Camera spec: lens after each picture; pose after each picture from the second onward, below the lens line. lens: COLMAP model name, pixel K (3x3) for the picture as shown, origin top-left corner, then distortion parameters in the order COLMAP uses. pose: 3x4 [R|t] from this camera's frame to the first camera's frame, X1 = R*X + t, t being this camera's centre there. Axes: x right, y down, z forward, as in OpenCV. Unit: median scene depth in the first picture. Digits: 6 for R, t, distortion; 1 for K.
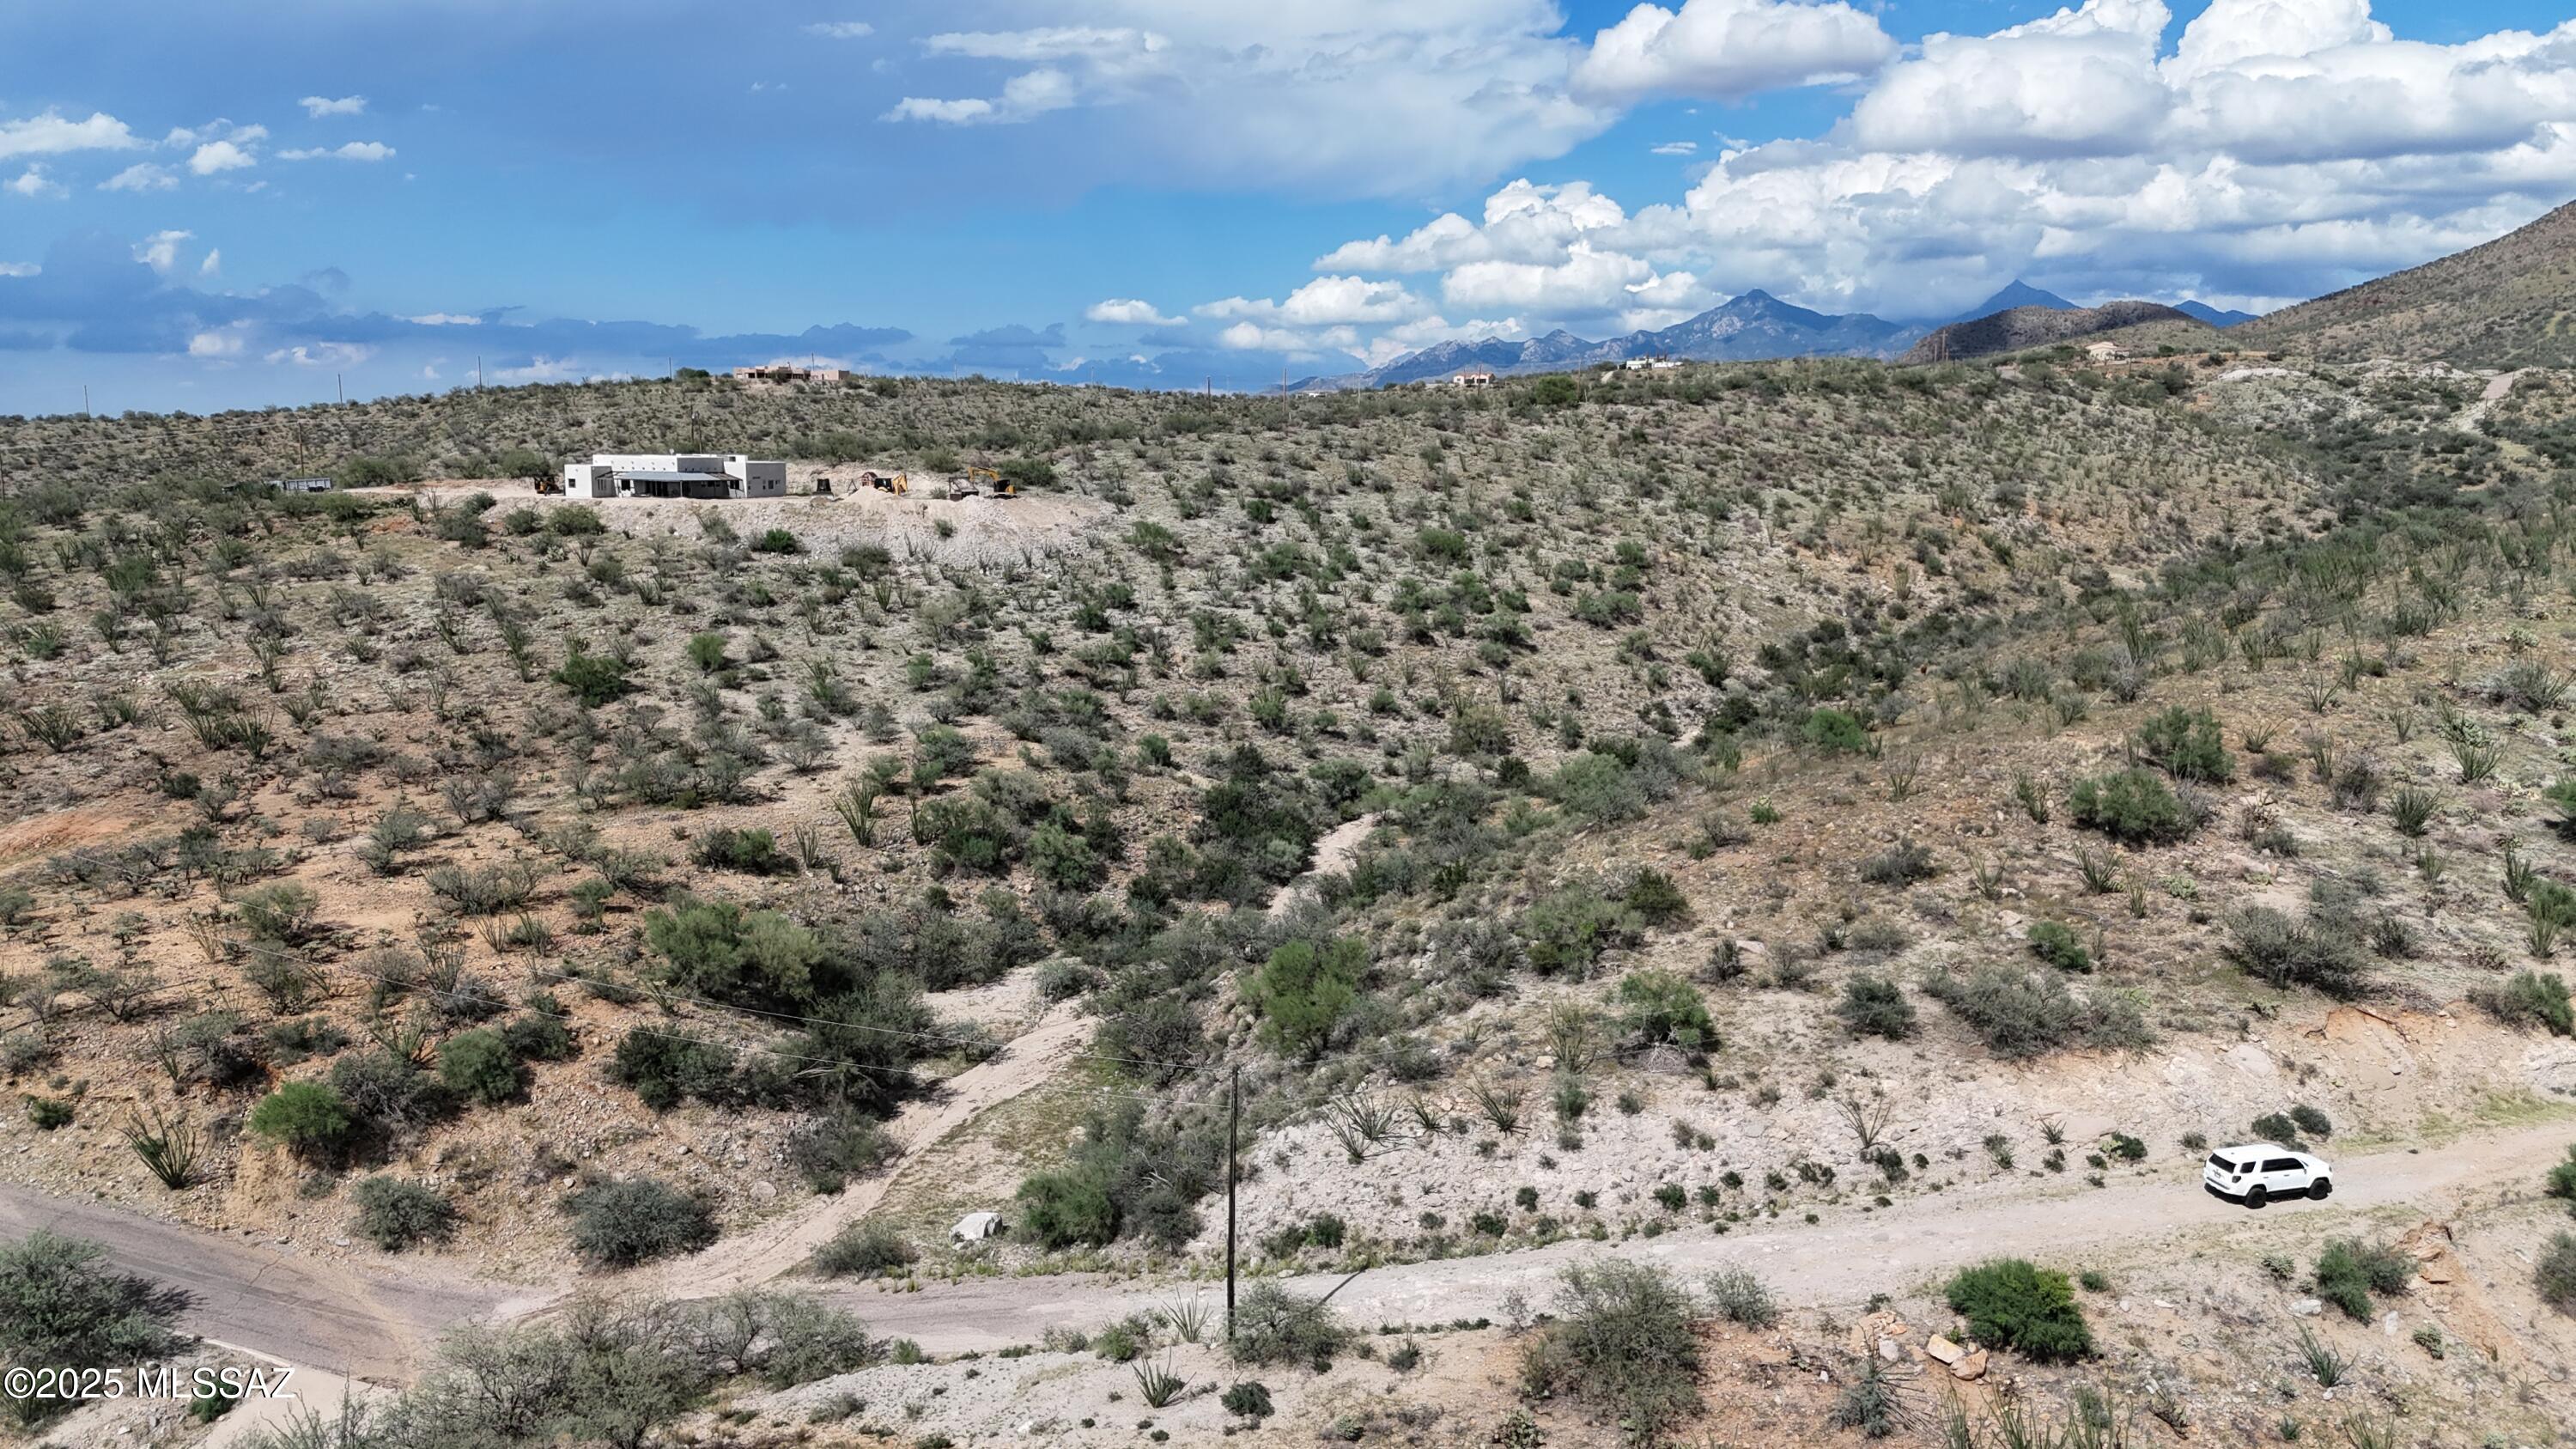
lens RADIAL K [[1891.7, 0, 1276.9], [0, 1891.7, 721.8], [0, 0, 1]] dist [0.074678, -0.070880]
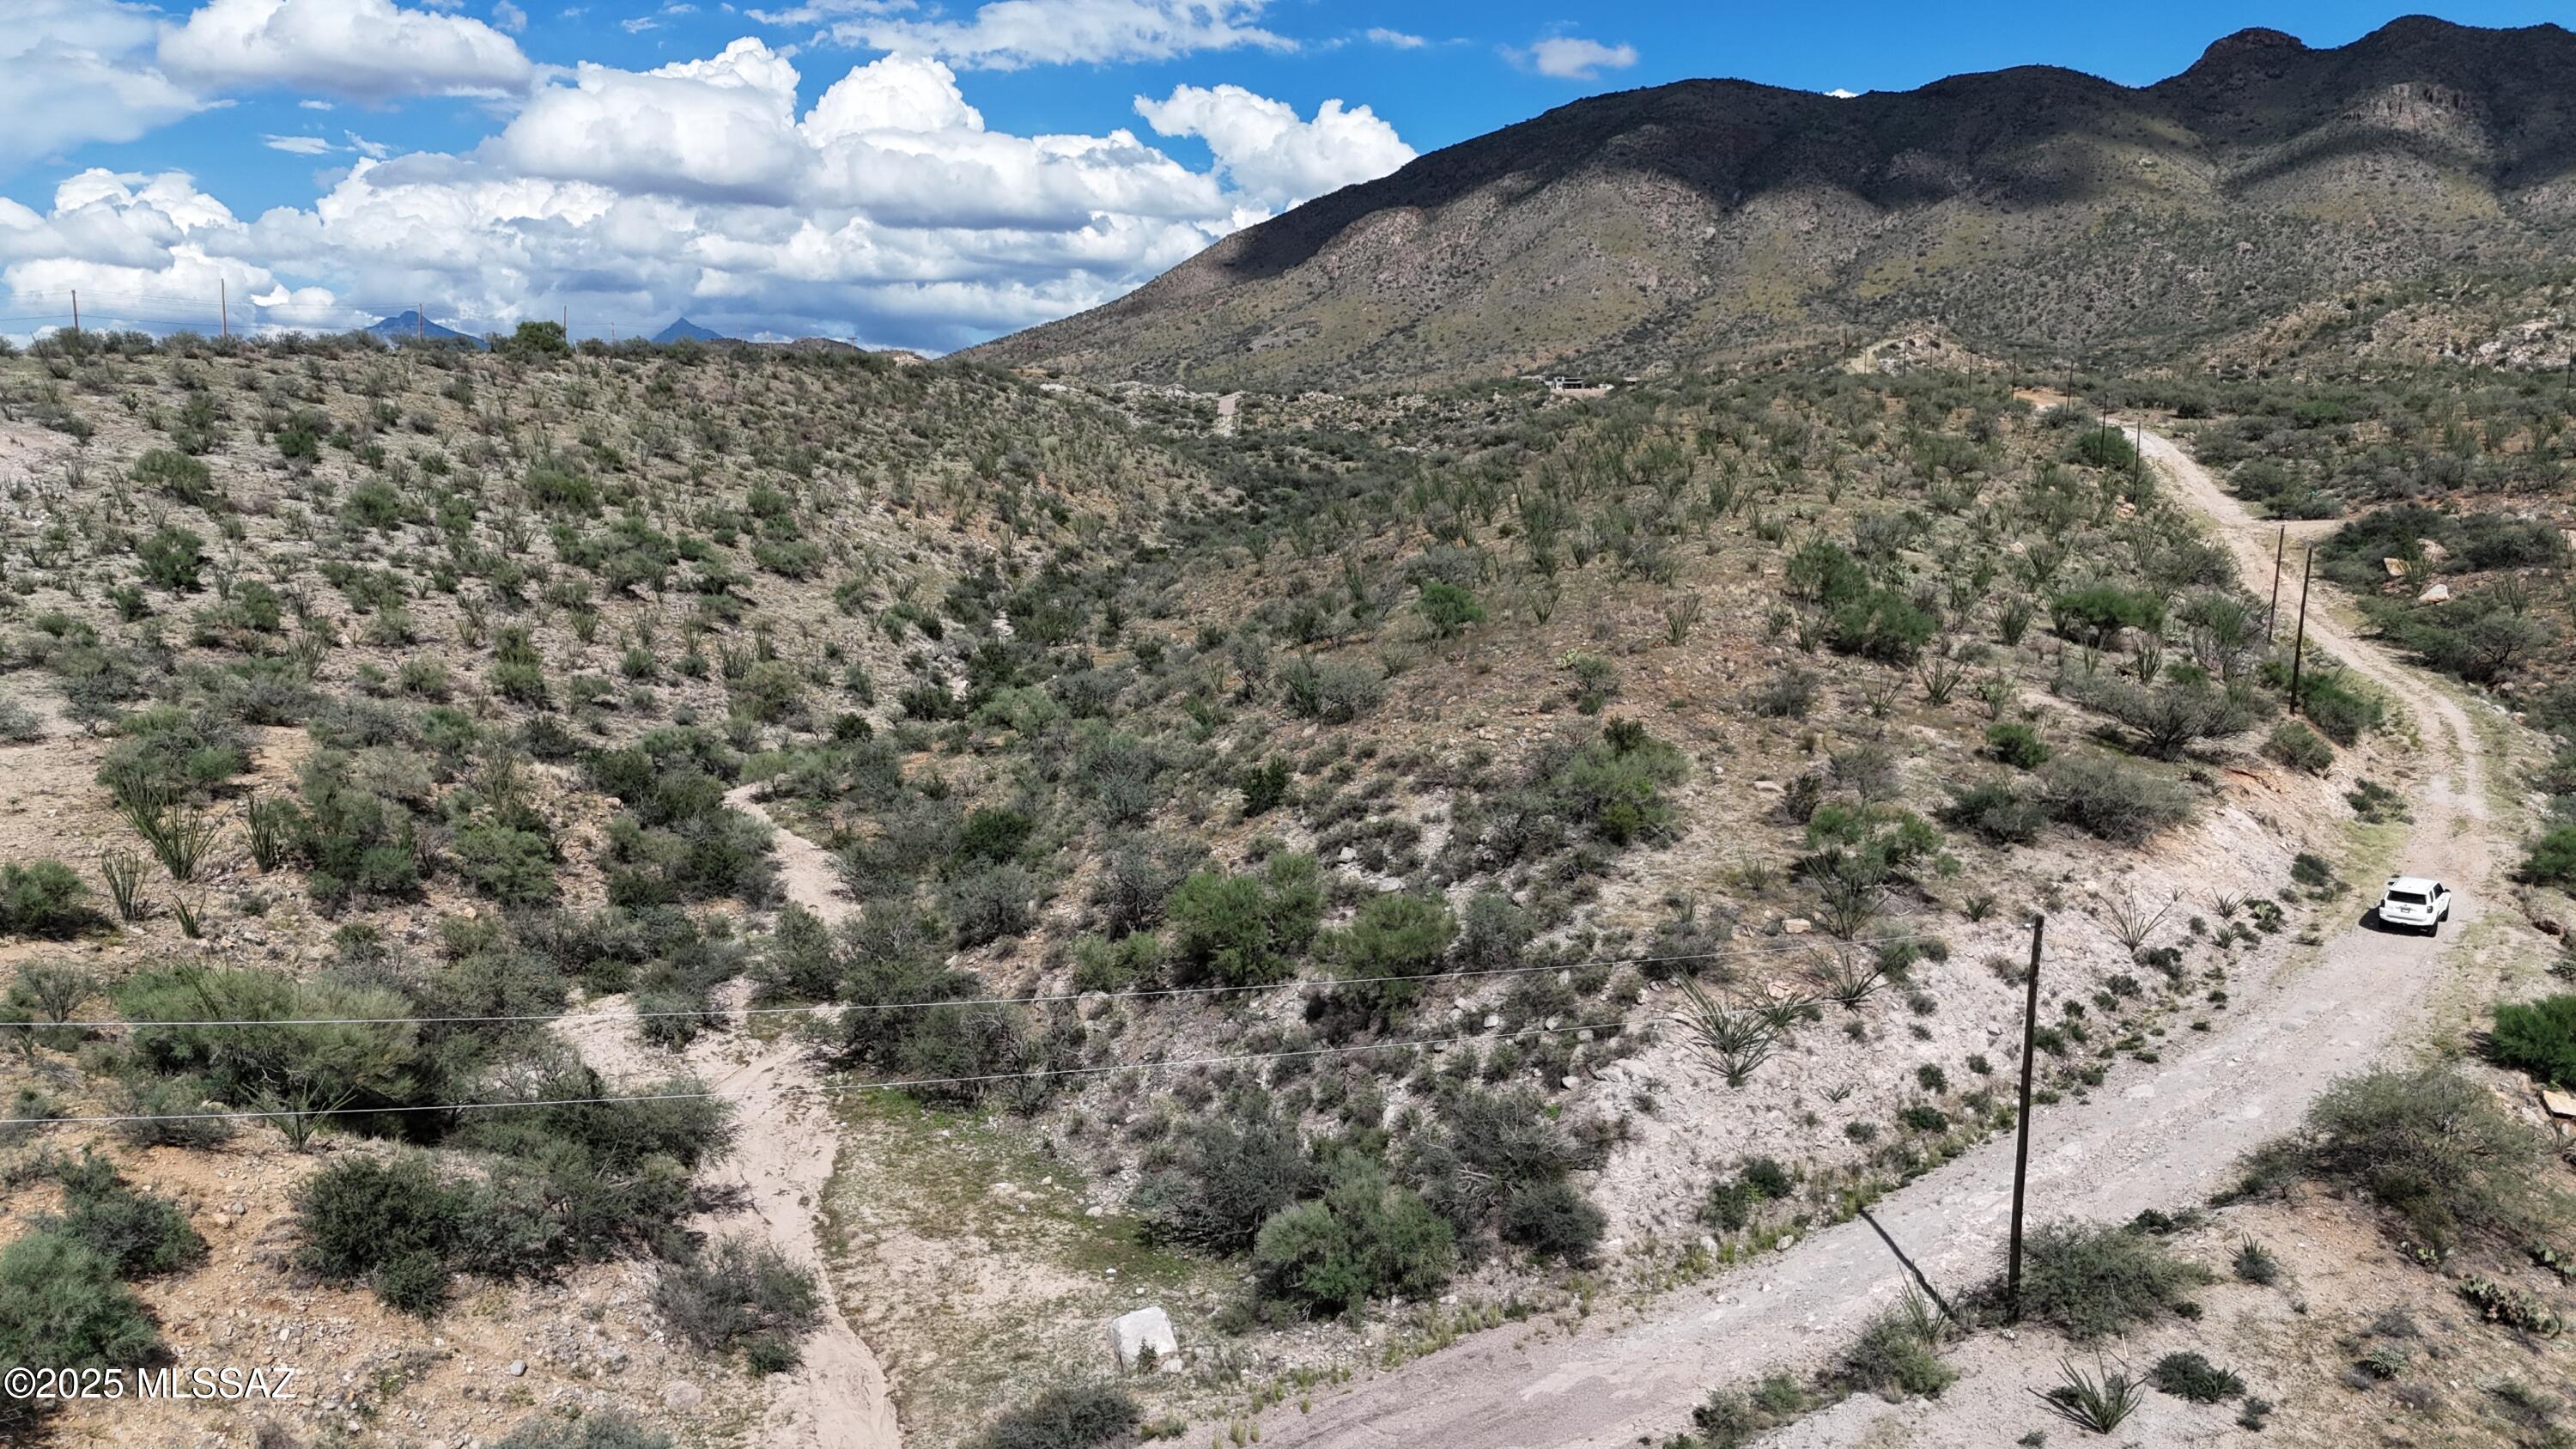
lens RADIAL K [[1891.7, 0, 1281.8], [0, 1891.7, 734.0], [0, 0, 1]] dist [0.074678, -0.070880]
pose [[0.787316, -0.082124, 0.611056, -0.340681], [0.089294, 0.995828, 0.018785, 0.042433], [-0.610050, 0.039774, 0.791364, 0.326909]]
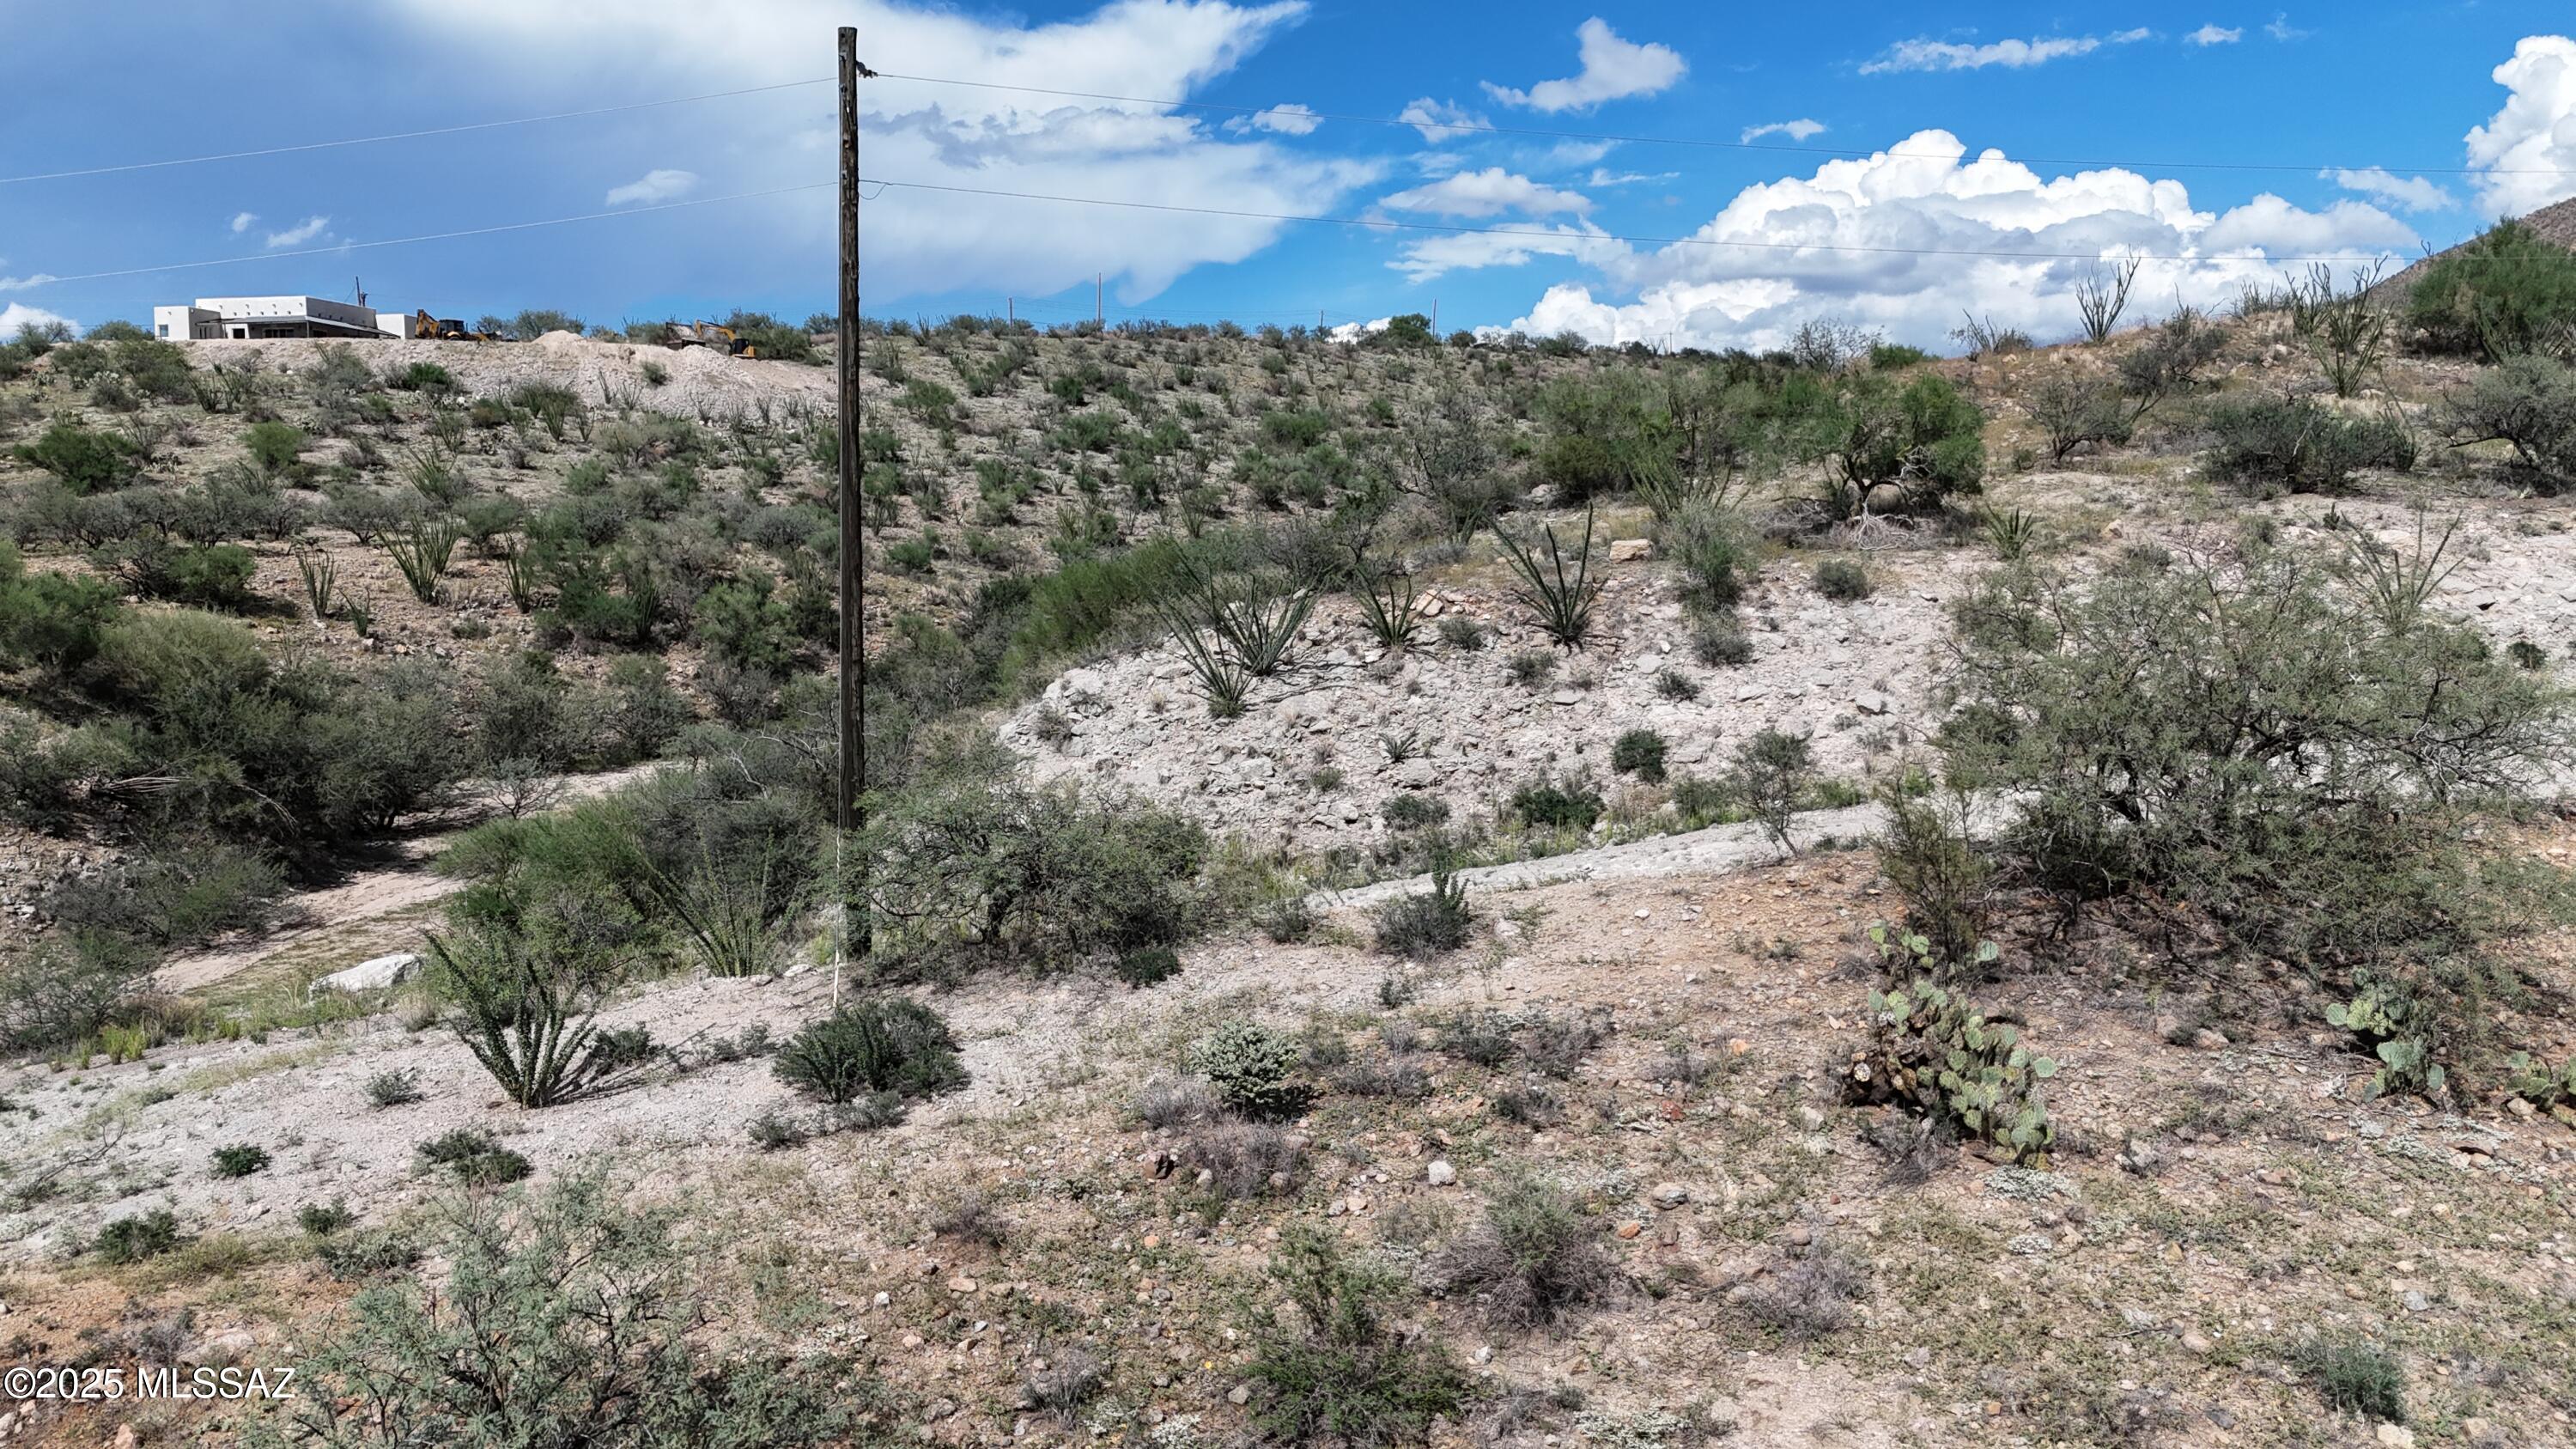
lens RADIAL K [[1891.7, 0, 1279.6], [0, 1891.7, 725.0], [0, 0, 1]] dist [0.074678, -0.070880]
pose [[0.995667, -0.011068, 0.092334, 0.009128], [0.016915, 0.997884, -0.062783, 0.165141], [-0.091444, 0.064073, 0.993747, 0.365817]]
